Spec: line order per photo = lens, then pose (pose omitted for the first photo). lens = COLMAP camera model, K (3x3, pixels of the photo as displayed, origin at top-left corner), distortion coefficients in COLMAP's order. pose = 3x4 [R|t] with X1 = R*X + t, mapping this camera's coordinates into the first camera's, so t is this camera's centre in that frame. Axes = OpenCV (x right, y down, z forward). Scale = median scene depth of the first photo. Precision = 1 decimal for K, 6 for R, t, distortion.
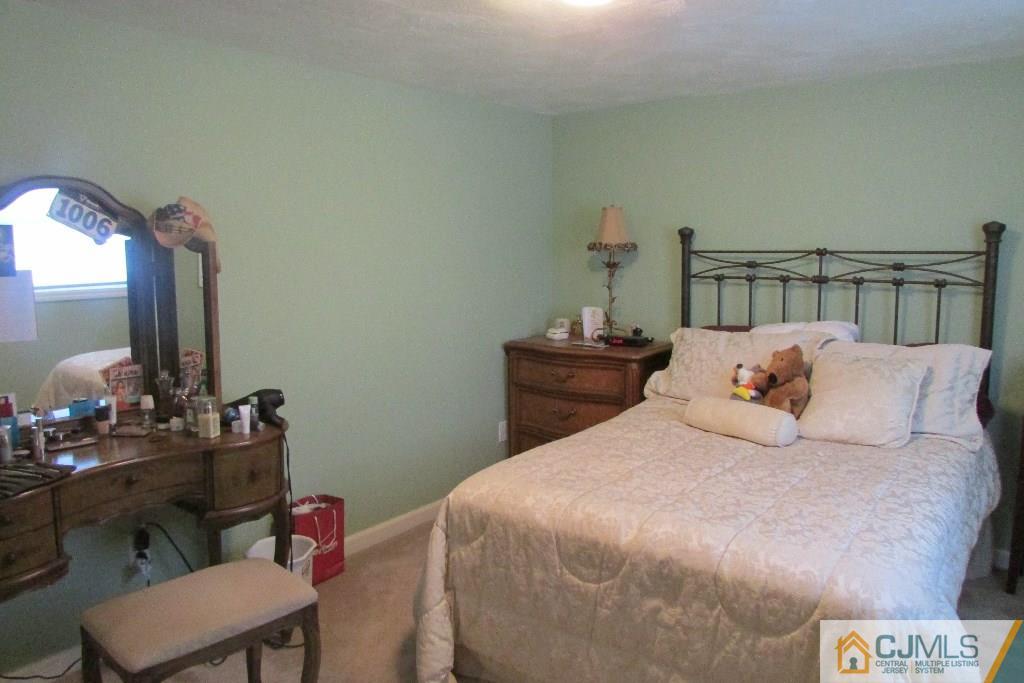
lens RADIAL K [[738.0, 0, 510.3], [0, 738.0, 334.7], [0, 0, 1]] dist [-0.011967, -0.002722]
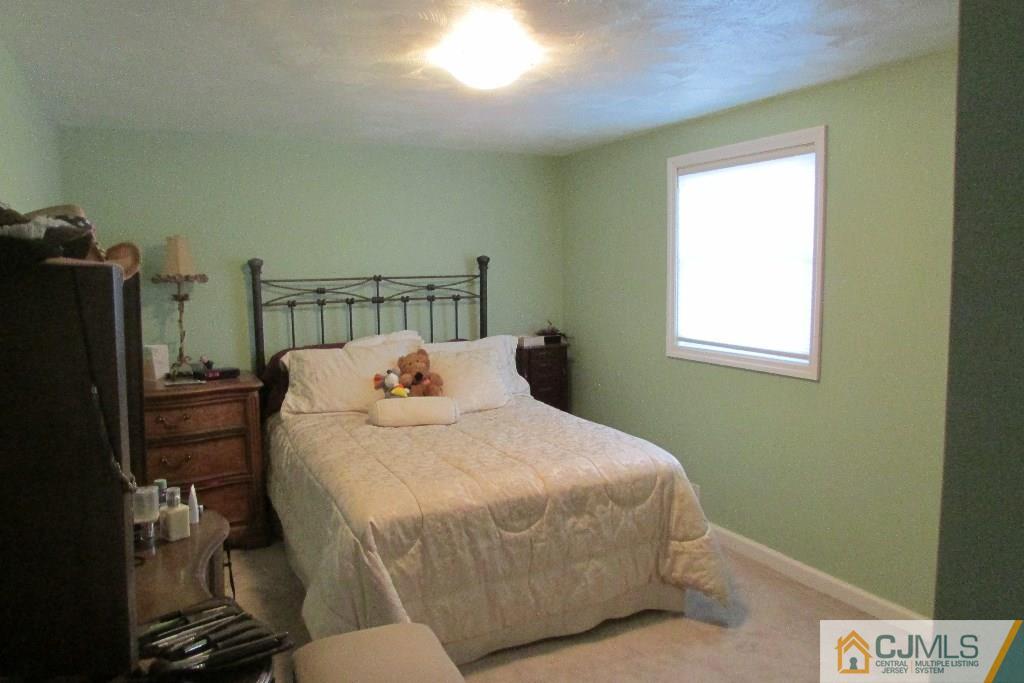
lens RADIAL K [[717.2, 0, 511.6], [0, 717.2, 354.7], [0, 0, 1]] dist [-0.004755, -0.000610]
pose [[0.445205, -0.115064, 0.888005, -0.640127], [0.124990, 0.989986, 0.065614, -0.037386], [-0.886662, 0.081780, 0.455128, 0.266233]]
